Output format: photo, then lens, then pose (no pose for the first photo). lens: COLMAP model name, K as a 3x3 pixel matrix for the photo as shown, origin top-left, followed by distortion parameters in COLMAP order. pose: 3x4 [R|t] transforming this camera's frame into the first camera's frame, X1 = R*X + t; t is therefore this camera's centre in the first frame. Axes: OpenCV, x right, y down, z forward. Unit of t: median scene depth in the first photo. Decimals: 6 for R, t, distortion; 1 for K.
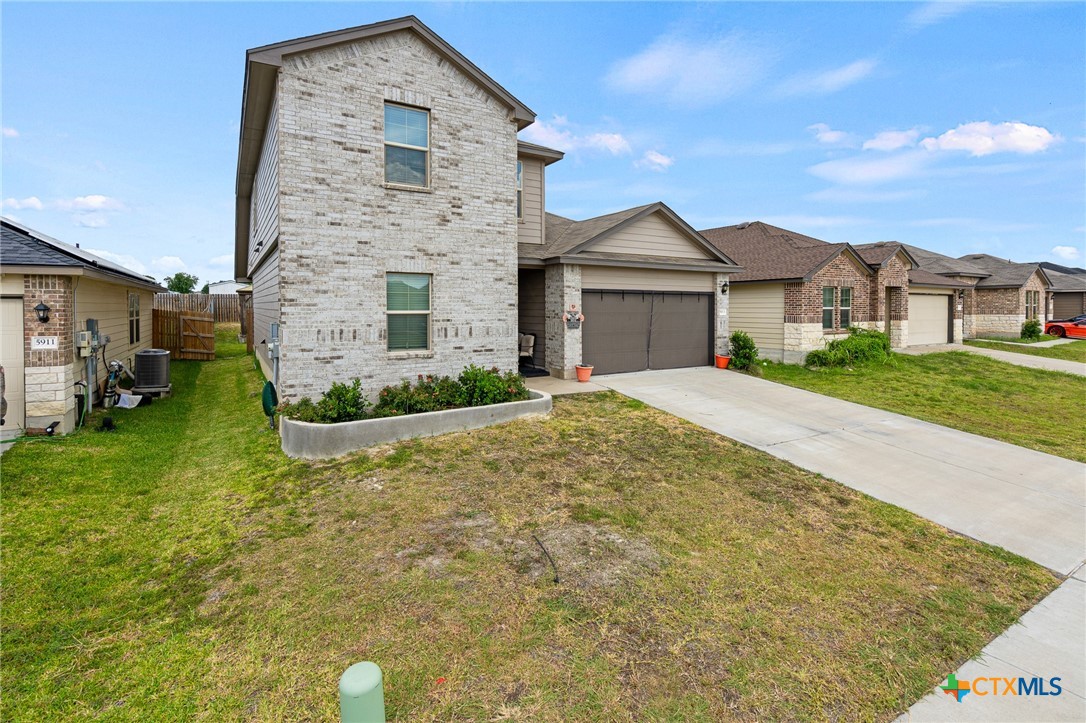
lens RADIAL K [[502.3, 0, 552.8], [0, 502.3, 314.4], [0, 0, 1]] dist [-0.004307, 0.001451]
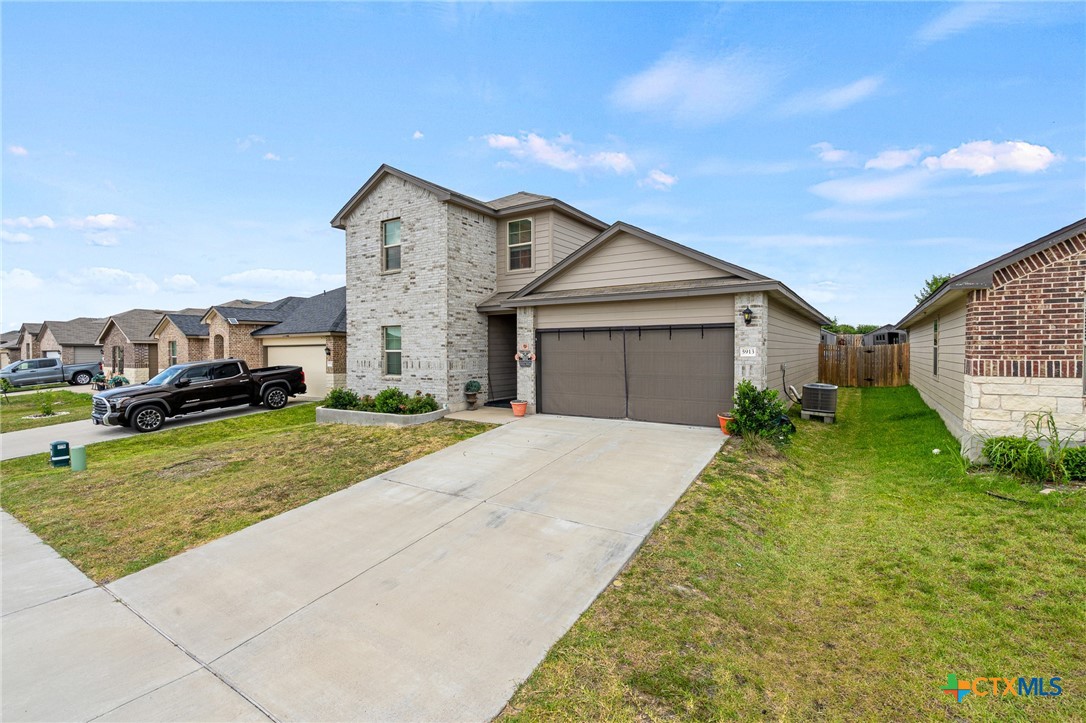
lens RADIAL K [[502.3, 0, 543.7], [0, 502.3, 363.3], [0, 0, 1]] dist [-0.004307, 0.001451]
pose [[0.425981, 0.020146, -0.904508, 1.253938], [-0.009006, 0.999797, 0.018027, 0.001363], [0.904687, 0.000467, 0.426076, 0.707363]]
